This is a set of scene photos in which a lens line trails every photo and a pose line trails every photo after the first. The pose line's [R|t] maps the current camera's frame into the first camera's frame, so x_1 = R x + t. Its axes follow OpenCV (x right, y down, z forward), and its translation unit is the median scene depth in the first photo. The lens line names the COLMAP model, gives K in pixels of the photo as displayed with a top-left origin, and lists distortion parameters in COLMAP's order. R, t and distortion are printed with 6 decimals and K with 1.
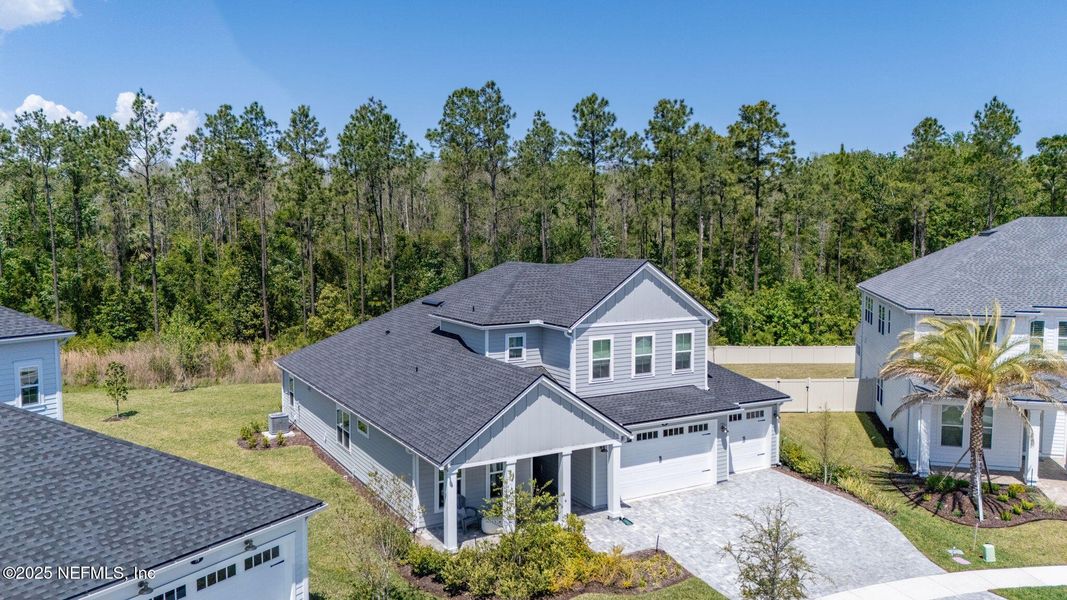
lens RADIAL K [[790.3, 0, 545.4], [0, 790.3, 278.1], [0, 0, 1]] dist [0.044789, -0.033981]
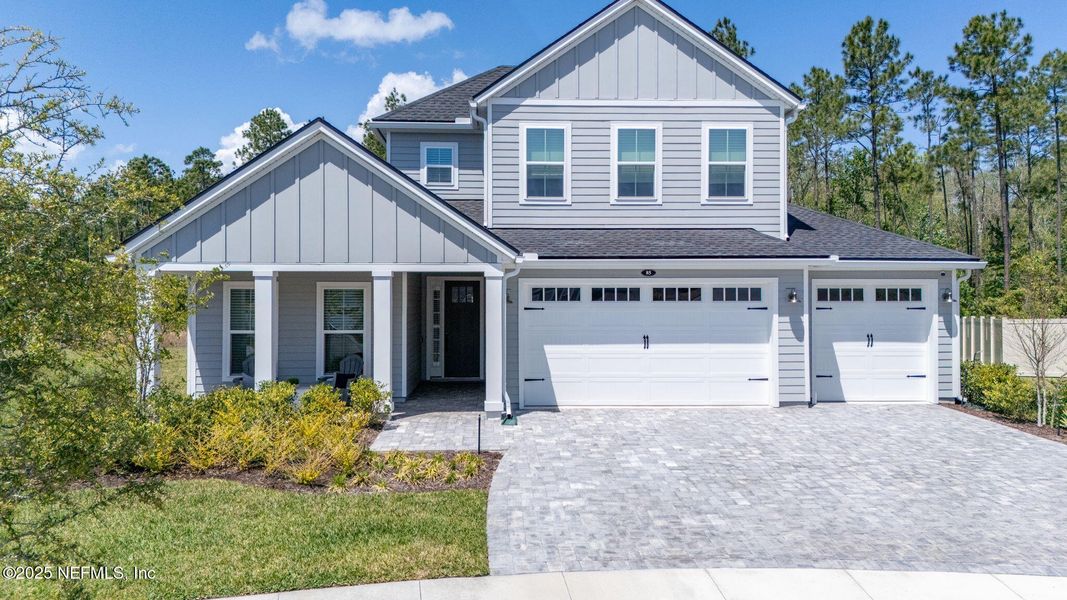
lens RADIAL K [[790.3, 0, 532.8], [0, 790.3, 302.5], [0, 0, 1]] dist [0.044789, -0.033981]
pose [[0.884898, -0.005192, -0.465757, 0.320267], [-0.020833, 0.998496, -0.050711, 0.226007], [0.465320, 0.054577, 0.883459, 0.479277]]
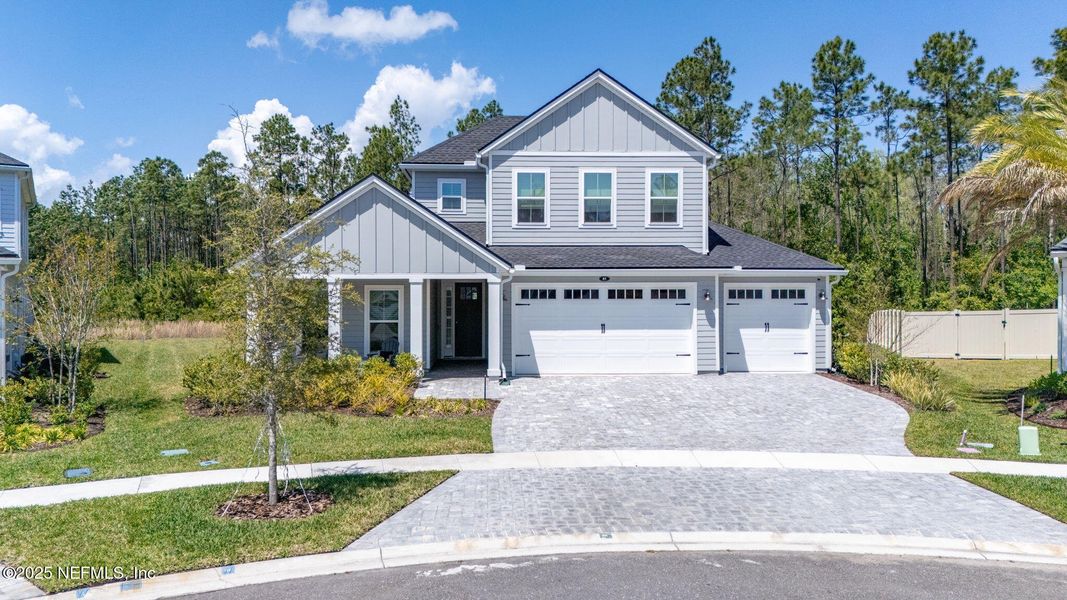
lens RADIAL K [[790.3, 0, 534.4], [0, 790.3, 298.8], [0, 0, 1]] dist [0.044789, -0.033981]
pose [[0.887960, -0.003964, -0.459903, 0.421952], [-0.019862, 0.998699, -0.046958, 0.232326], [0.459491, 0.050831, 0.886727, 0.300899]]
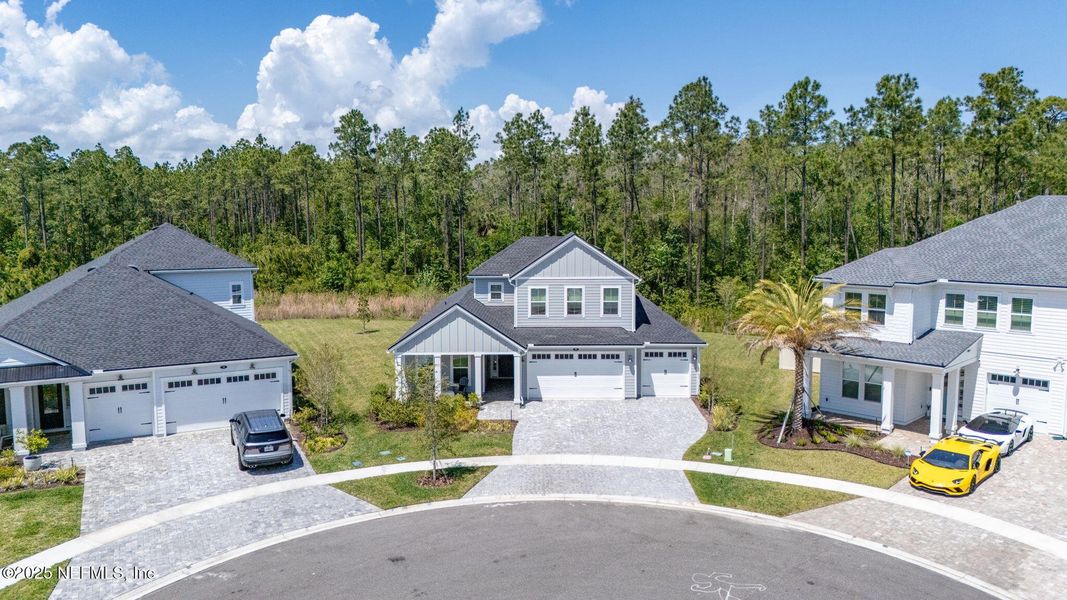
lens RADIAL K [[790.3, 0, 533.5], [0, 790.3, 289.7], [0, 0, 1]] dist [0.044789, -0.033981]
pose [[0.856703, 0.043233, -0.513995, 0.785390], [-0.021495, 0.998608, 0.048168, 0.010134], [0.515362, -0.030217, 0.856440, -0.241157]]
